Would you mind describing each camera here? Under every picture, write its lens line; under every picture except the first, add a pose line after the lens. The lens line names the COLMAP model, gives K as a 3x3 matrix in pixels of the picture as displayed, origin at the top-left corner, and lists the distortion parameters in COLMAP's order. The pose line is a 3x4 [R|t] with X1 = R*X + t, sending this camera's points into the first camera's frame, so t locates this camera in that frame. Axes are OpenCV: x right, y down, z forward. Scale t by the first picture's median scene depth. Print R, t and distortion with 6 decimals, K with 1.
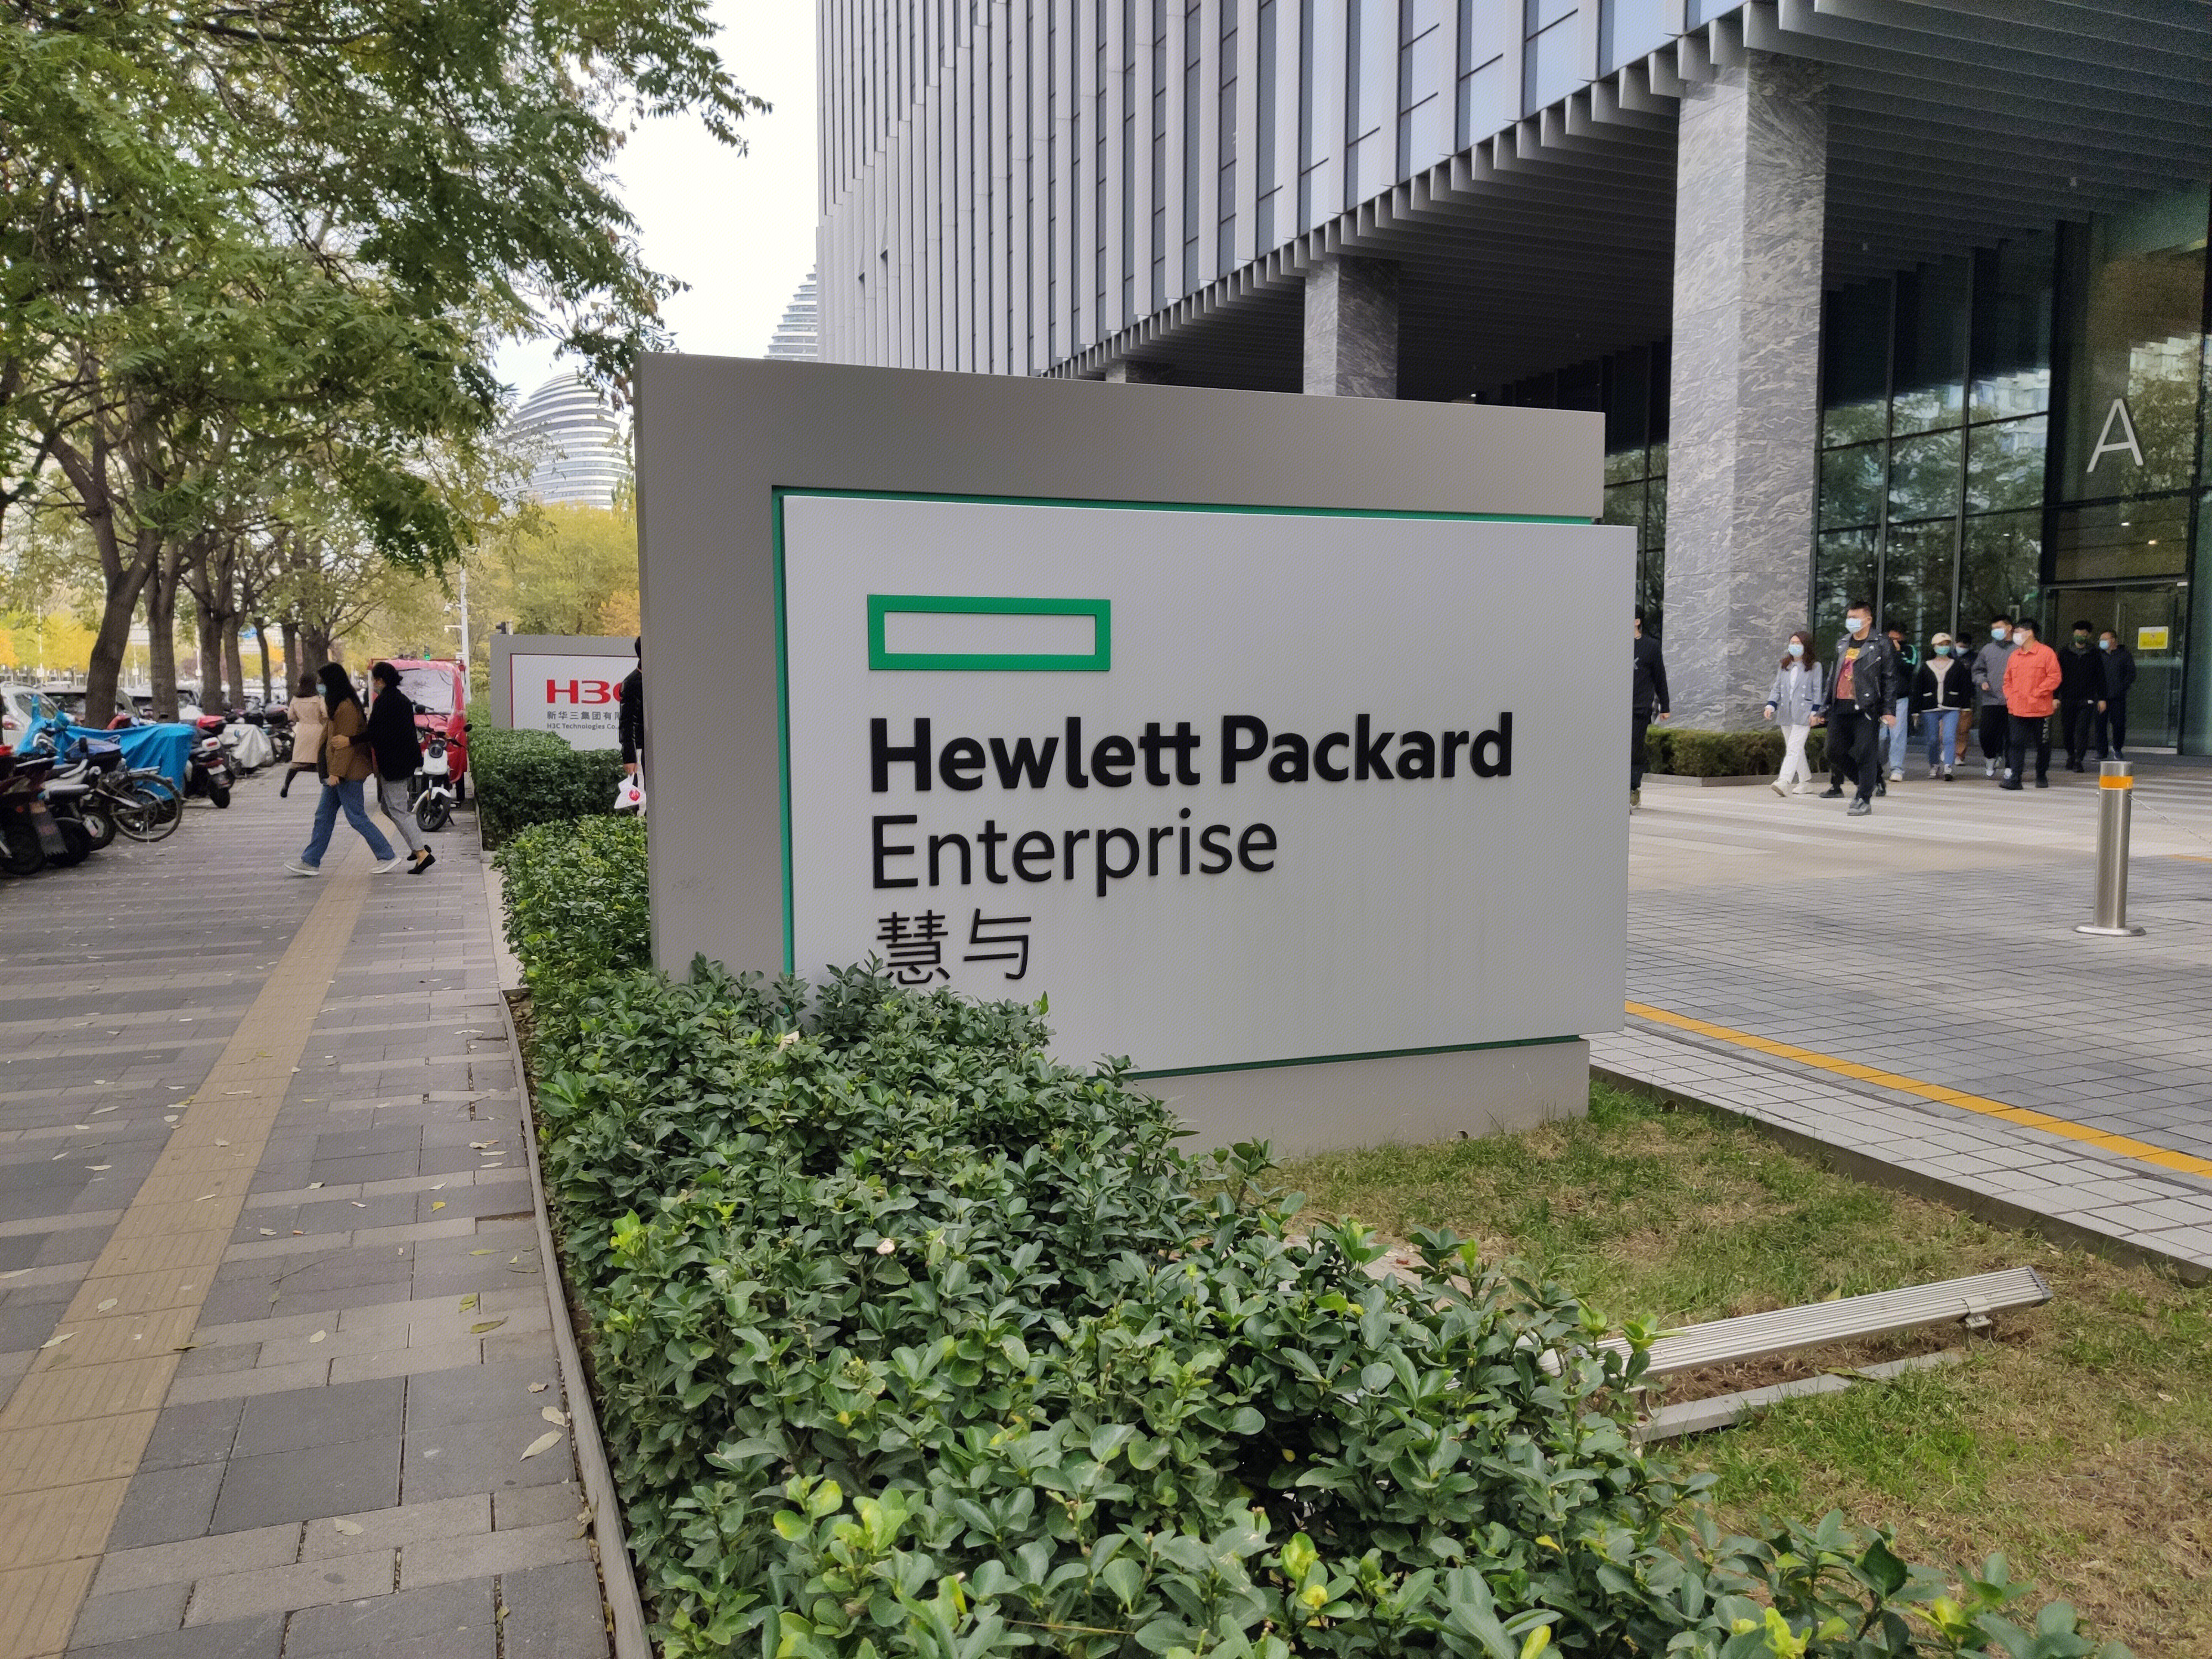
lens RADIAL K [[1671.3, 0, 1103.8], [0, 1671.3, 828.1], [0, 0, 1]] dist [-0.030121, -0.000467]
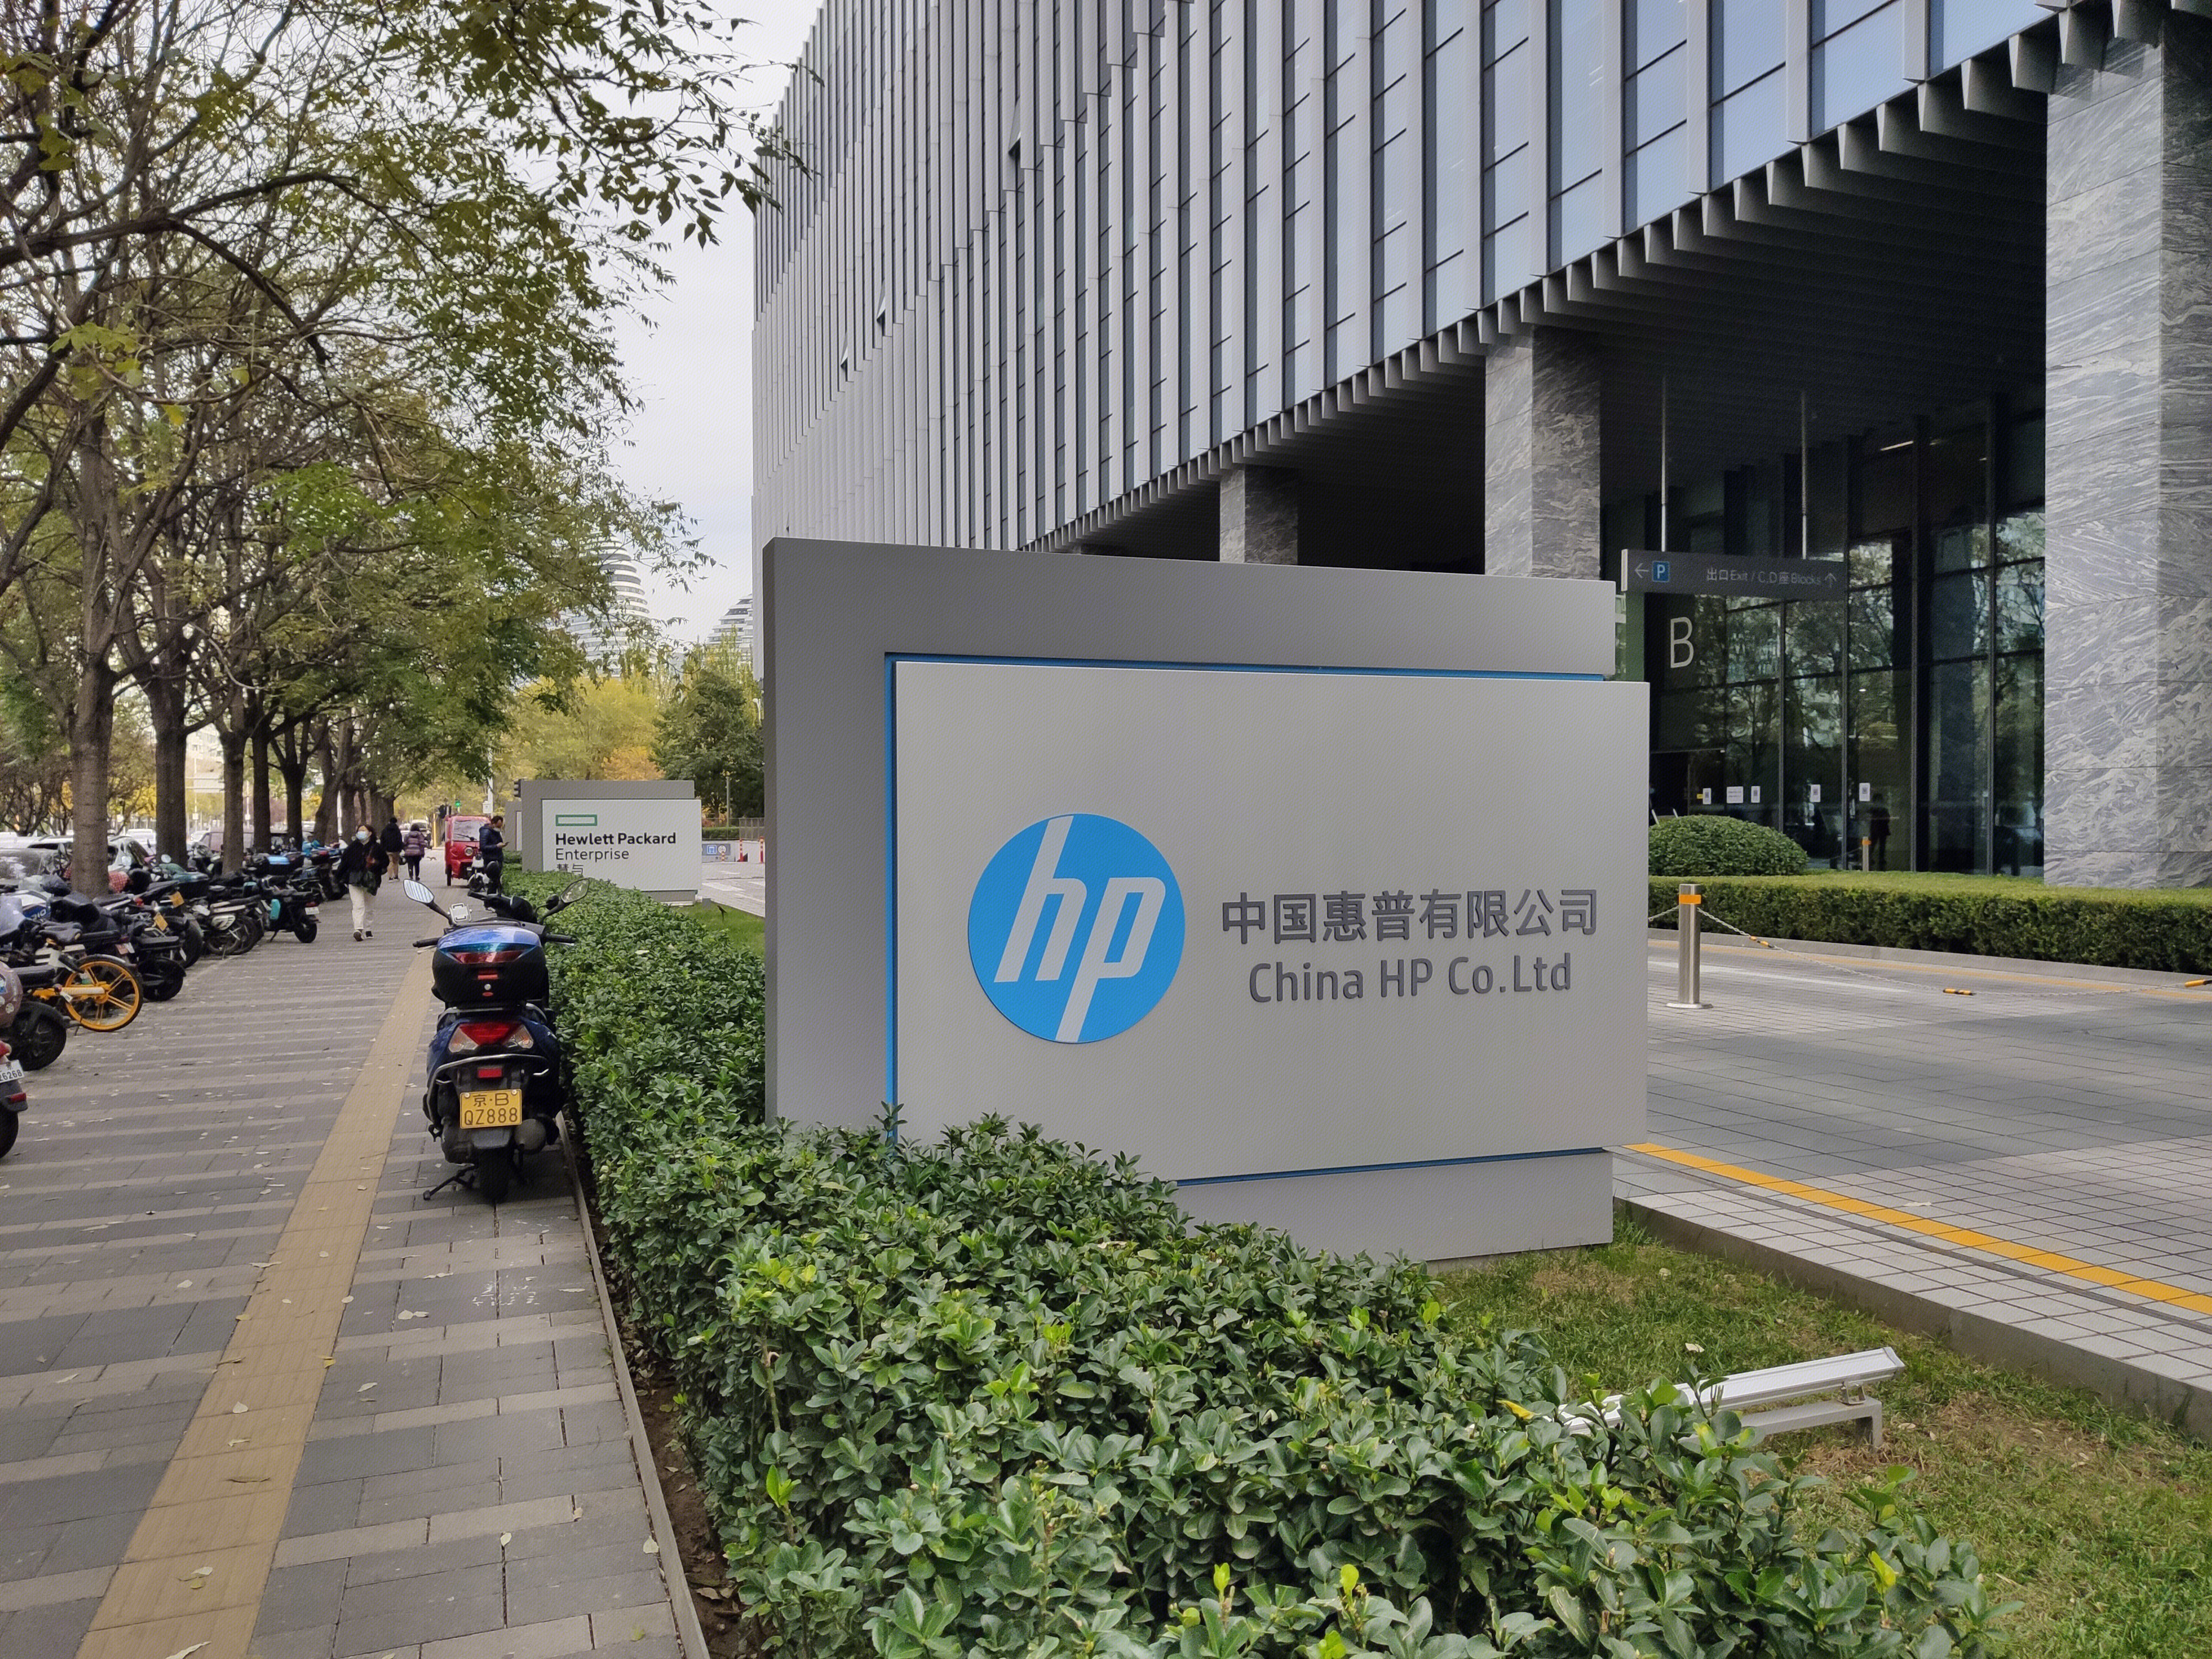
lens RADIAL K [[1671.3, 0, 1163.3], [0, 1671.3, 856.2], [0, 0, 1]] dist [-0.030121, -0.000467]
pose [[0.999798, -0.000482, 0.020090, 1.944243], [0.001869, 0.997608, -0.069101, 0.441878], [-0.020009, 0.069125, 0.997407, -5.106219]]
